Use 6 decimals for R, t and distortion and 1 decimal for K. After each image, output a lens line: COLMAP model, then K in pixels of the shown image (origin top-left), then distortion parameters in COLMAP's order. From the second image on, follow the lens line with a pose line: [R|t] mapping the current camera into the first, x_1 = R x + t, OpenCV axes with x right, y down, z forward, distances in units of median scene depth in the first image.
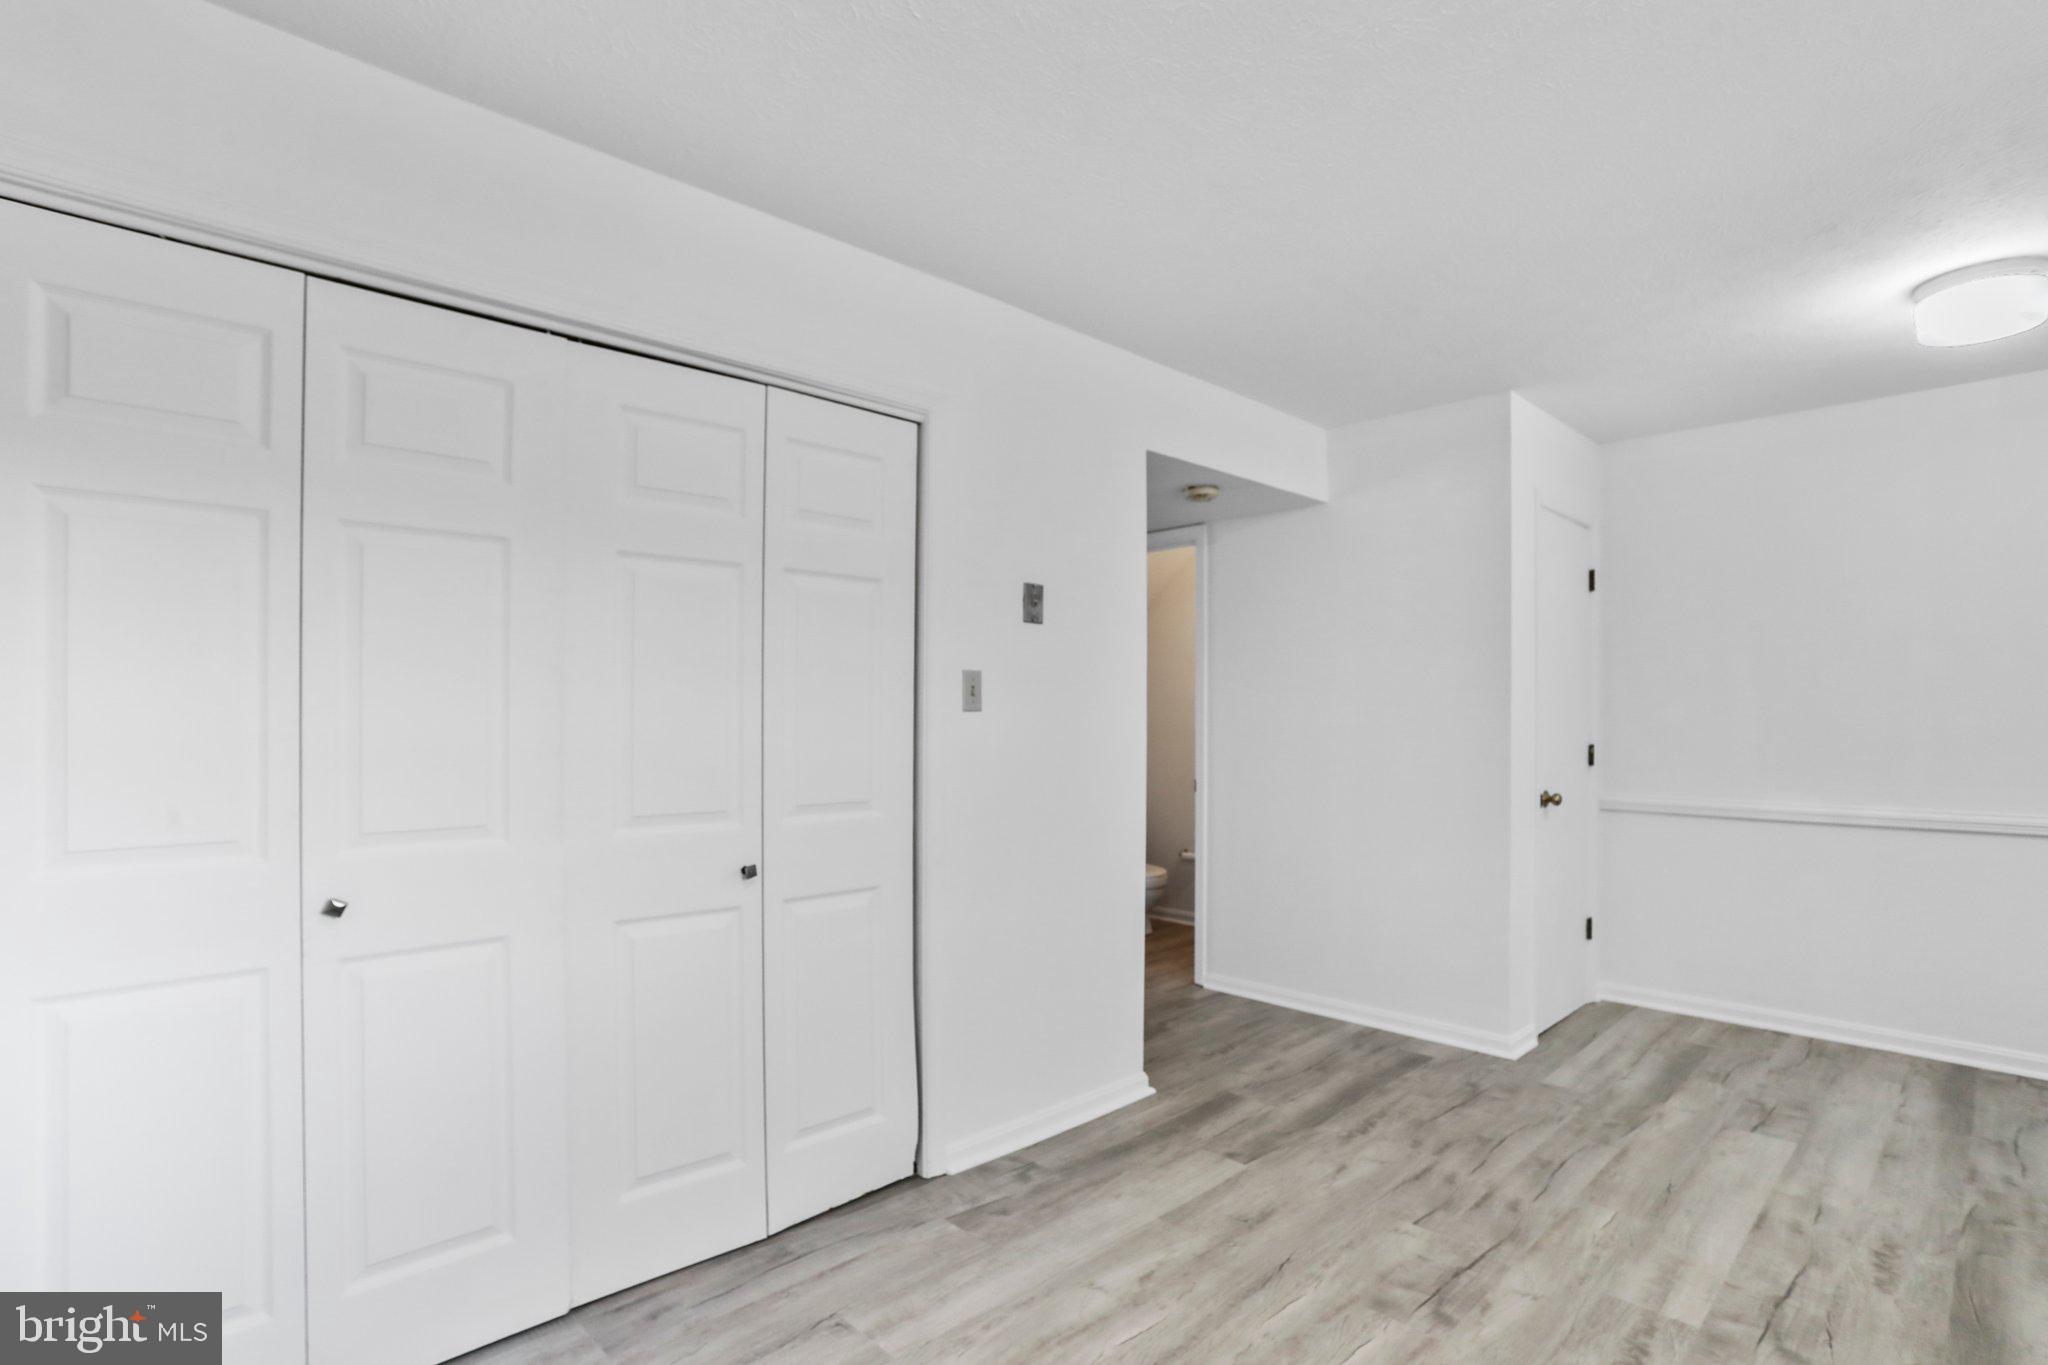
lens RADIAL K [[1022.8, 0, 1076.0], [0, 1022.8, 714.2], [0, 0, 1]] dist [-0.014512, 0.007645]
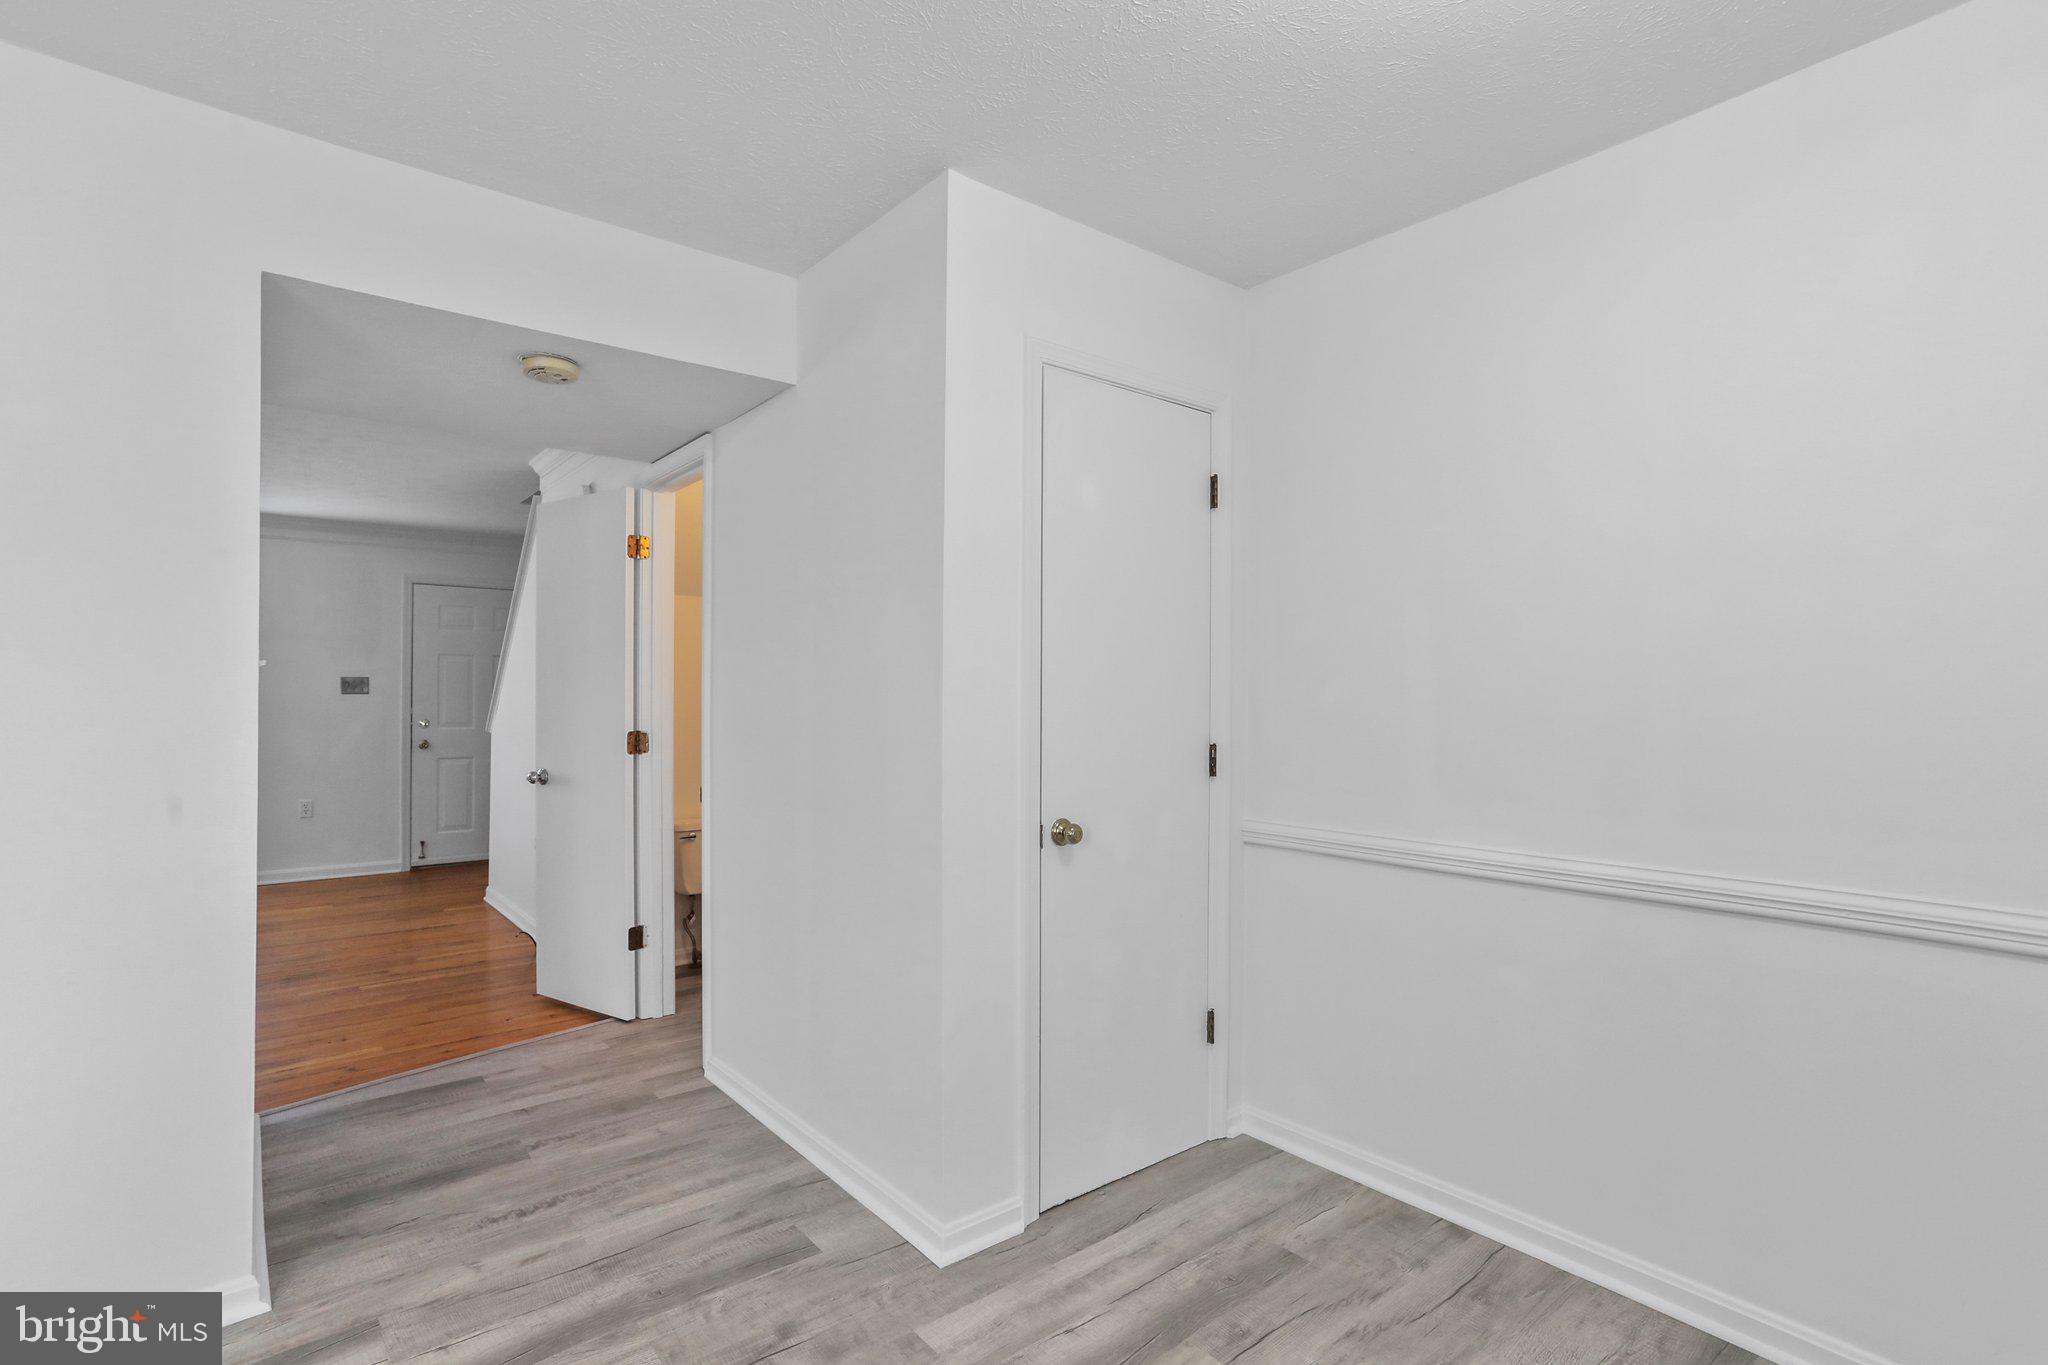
lens RADIAL K [[1022.8, 0, 1021.5], [0, 1022.8, 680.3], [0, 0, 1]] dist [-0.014512, 0.007645]
pose [[0.992949, 0.003784, -0.118479, 0.548359], [-0.004768, 0.999956, -0.008021, -0.006300], [0.118443, 0.008529, 0.992924, 0.399176]]
